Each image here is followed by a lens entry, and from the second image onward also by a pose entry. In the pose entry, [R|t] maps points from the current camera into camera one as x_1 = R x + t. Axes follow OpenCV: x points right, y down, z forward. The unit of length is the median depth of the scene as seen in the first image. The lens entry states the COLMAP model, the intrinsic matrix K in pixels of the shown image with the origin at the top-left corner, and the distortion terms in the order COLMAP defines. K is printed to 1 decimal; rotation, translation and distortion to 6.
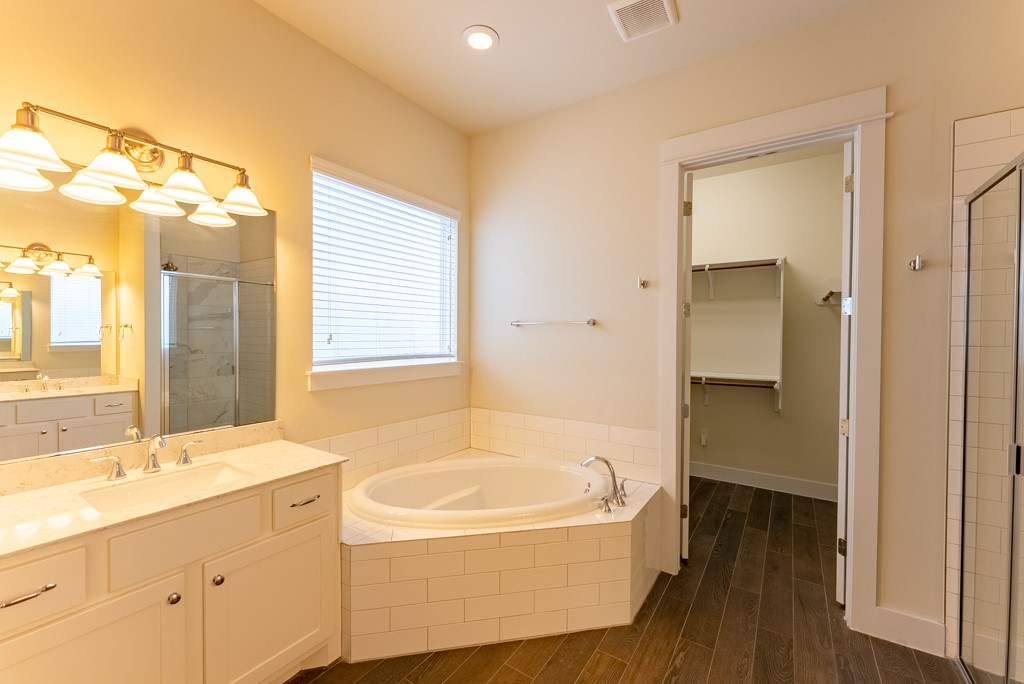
lens RADIAL K [[419.3, 0, 514.3], [0, 419.3, 340.7], [0, 0, 1]] dist [0.000041, -0.000028]
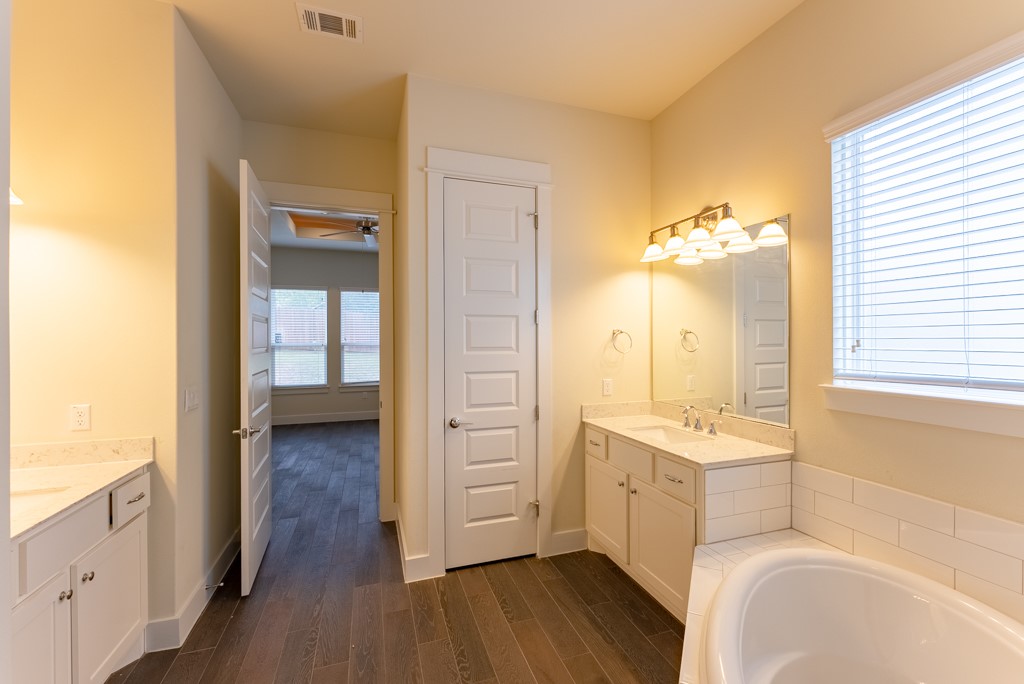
lens RADIAL K [[419.3, 0, 514.3], [0, 419.3, 340.7], [0, 0, 1]] dist [0.000041, -0.000028]
pose [[-0.590680, 0.000887, -0.806905, 0.777545], [-0.008195, 0.999941, 0.007098, -0.020212], [0.806864, 0.010805, -0.590638, 1.401056]]
